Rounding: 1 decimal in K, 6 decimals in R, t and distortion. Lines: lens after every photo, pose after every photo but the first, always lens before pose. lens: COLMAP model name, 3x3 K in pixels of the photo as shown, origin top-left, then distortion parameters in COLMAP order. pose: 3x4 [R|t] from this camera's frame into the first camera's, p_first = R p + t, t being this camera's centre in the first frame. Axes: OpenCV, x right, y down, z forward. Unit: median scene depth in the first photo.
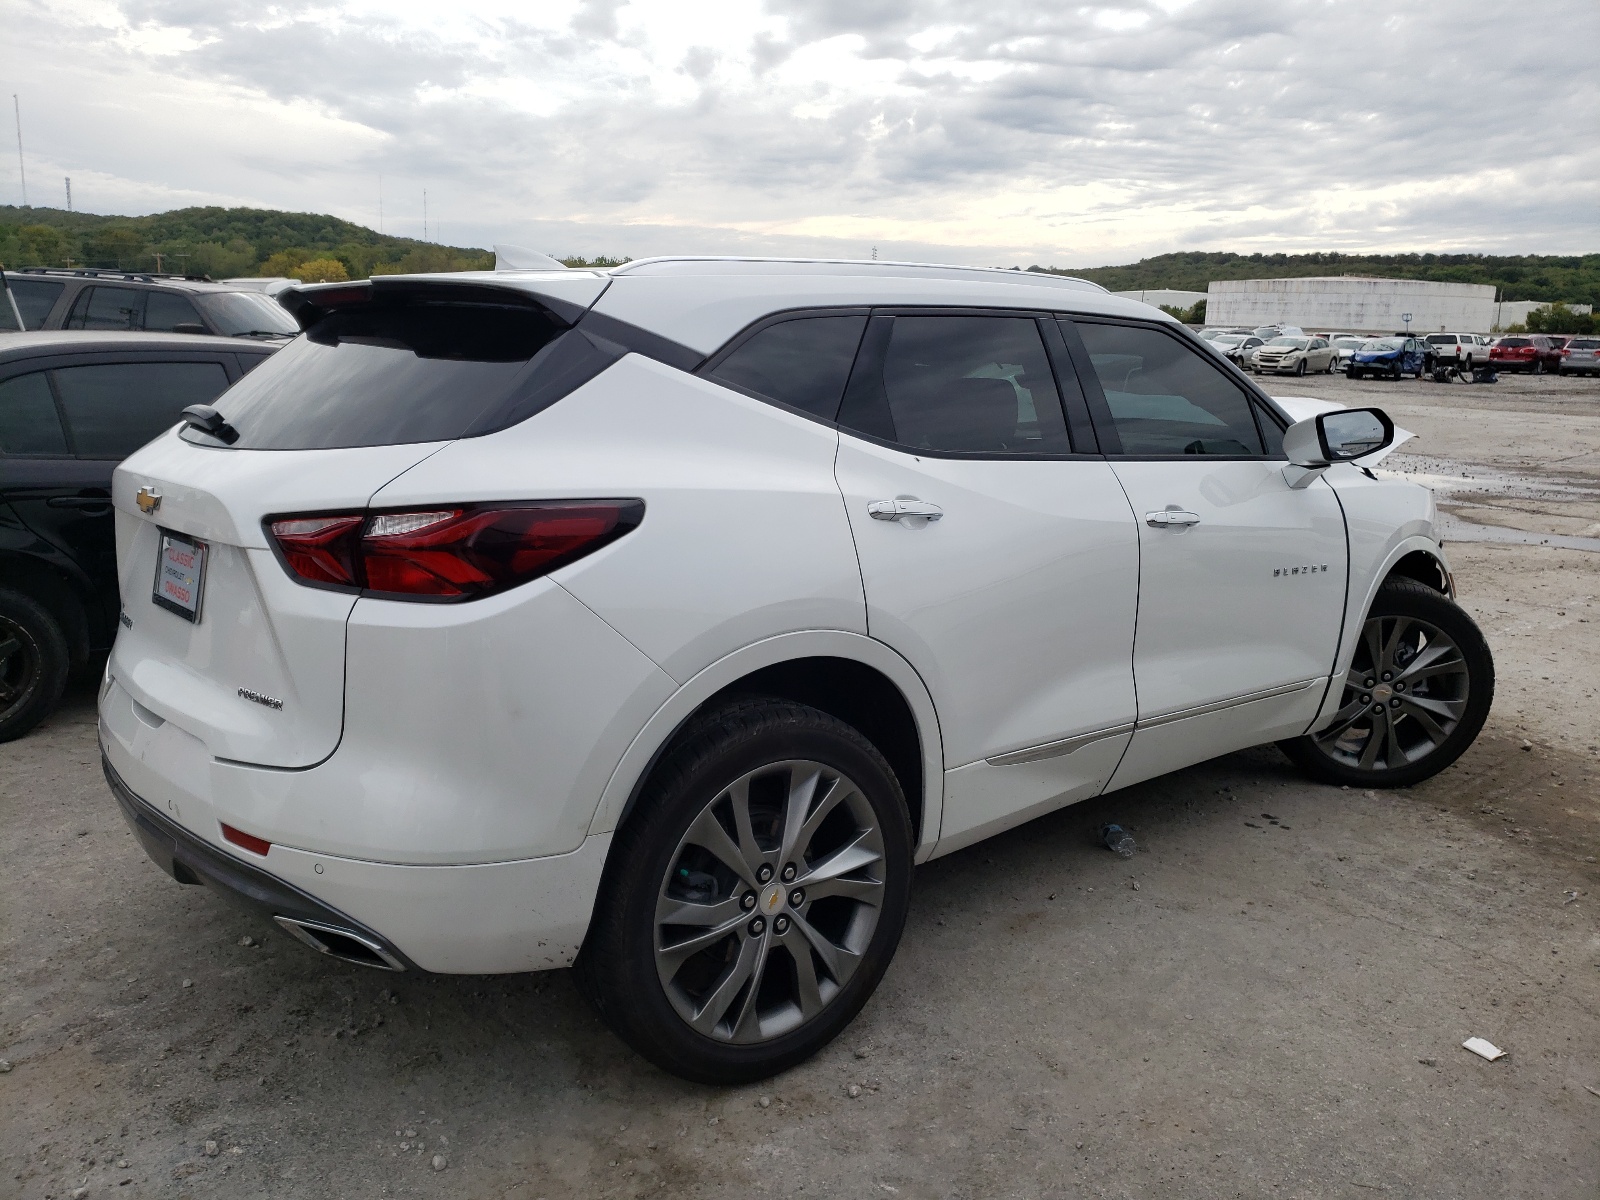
lens RADIAL K [[1206.5, 0, 790.8], [0, 1206.5, 589.6], [0, 0, 1]] dist [0.013688, 0.010967]
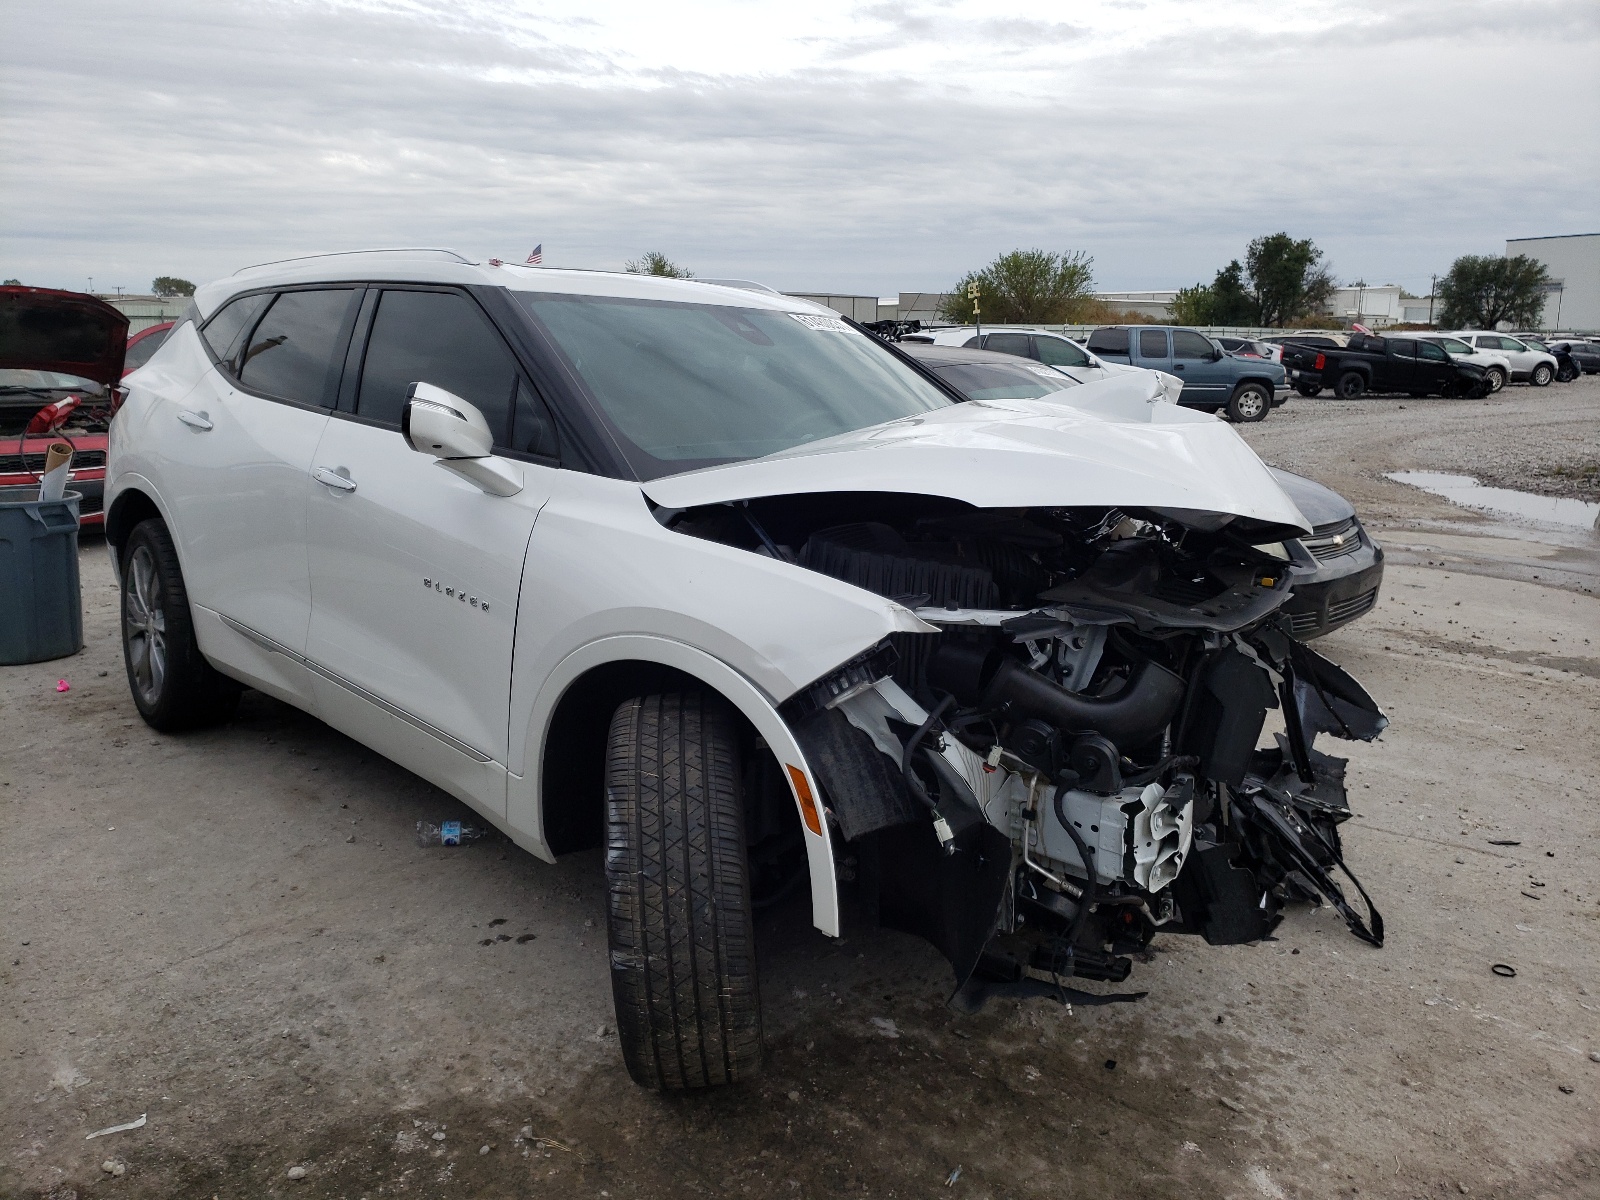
lens RADIAL K [[1186.2, 0, 791.0], [0, 1186.2, 611.6], [0, 0, 1]] dist [0.033395, -0.015345]
pose [[0.080913, 0.192224, -0.978010, 1.406258], [-0.208753, 0.962733, 0.171951, -0.214446], [0.974615, 0.190250, 0.118025, 1.331532]]
